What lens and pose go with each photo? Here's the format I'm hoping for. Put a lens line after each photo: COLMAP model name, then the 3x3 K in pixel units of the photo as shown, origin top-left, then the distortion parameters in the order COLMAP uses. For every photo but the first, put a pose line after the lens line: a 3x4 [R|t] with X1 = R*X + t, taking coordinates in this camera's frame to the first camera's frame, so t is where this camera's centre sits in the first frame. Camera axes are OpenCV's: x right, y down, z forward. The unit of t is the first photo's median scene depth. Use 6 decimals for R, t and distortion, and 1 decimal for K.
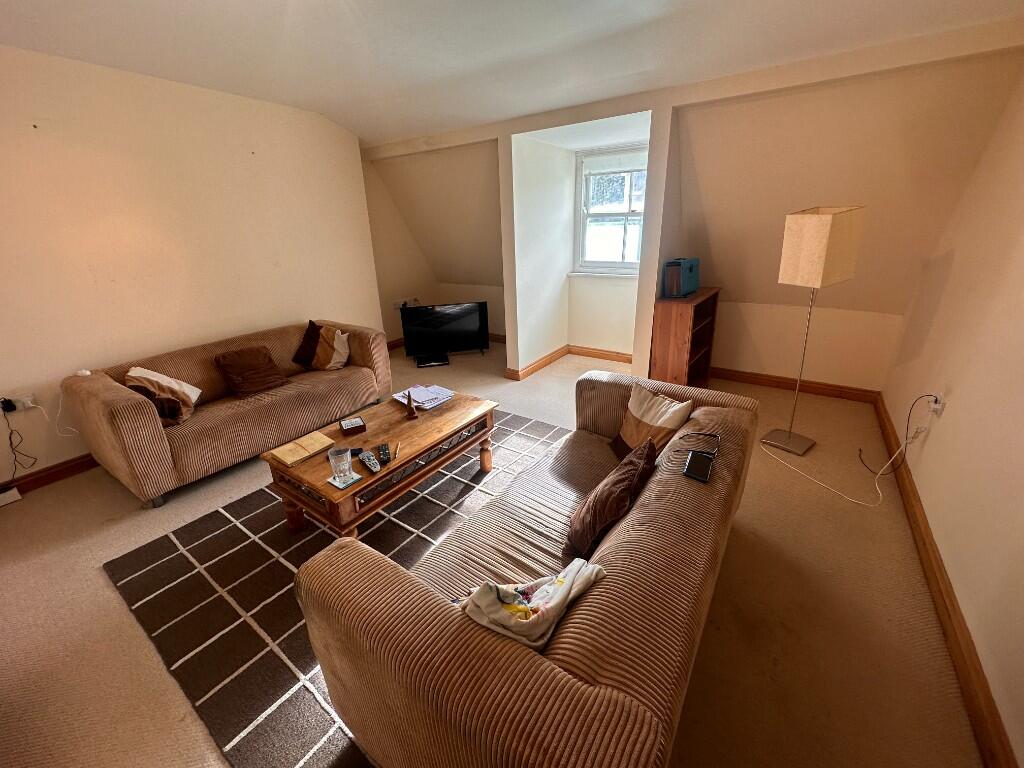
lens RADIAL K [[404.5, 0, 510.8], [0, 404.5, 383.3], [0, 0, 1]] dist [-0.003447, 0.000040]
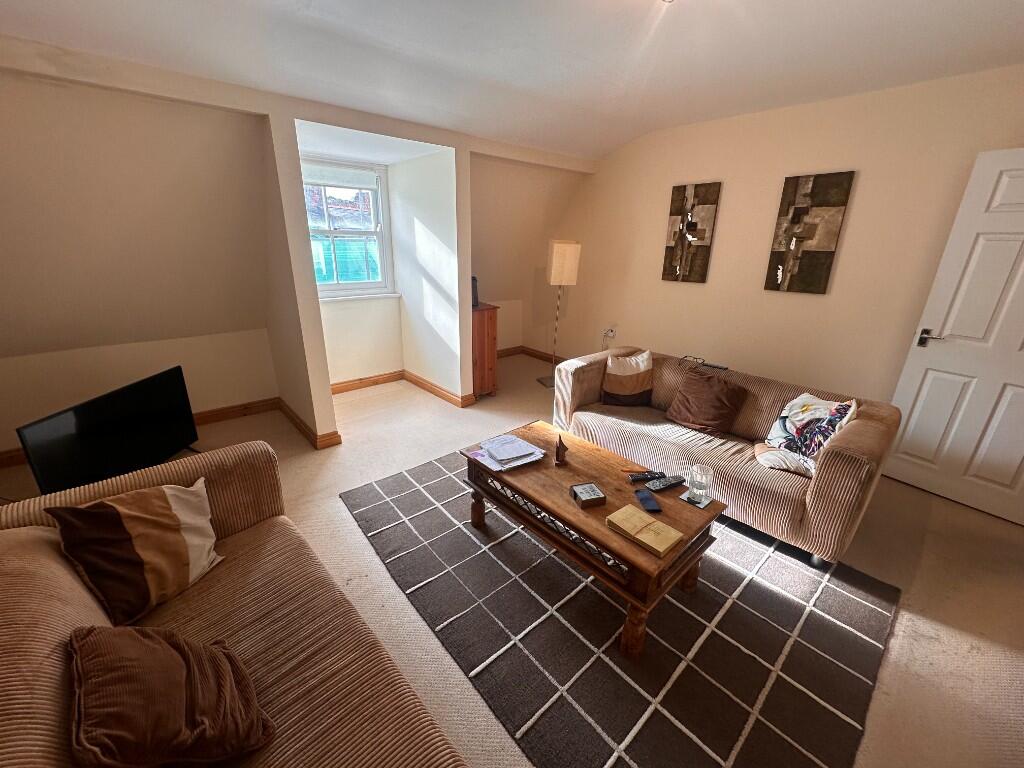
lens RADIAL K [[404.5, 0, 510.3], [0, 404.5, 385.3], [0, 0, 1]] dist [-0.003447, 0.000040]
pose [[0.237830, -0.301523, 0.923321, -1.078365], [0.328854, 0.919452, 0.215553, -0.310980], [-0.913943, 0.252373, 0.317830, 0.813554]]
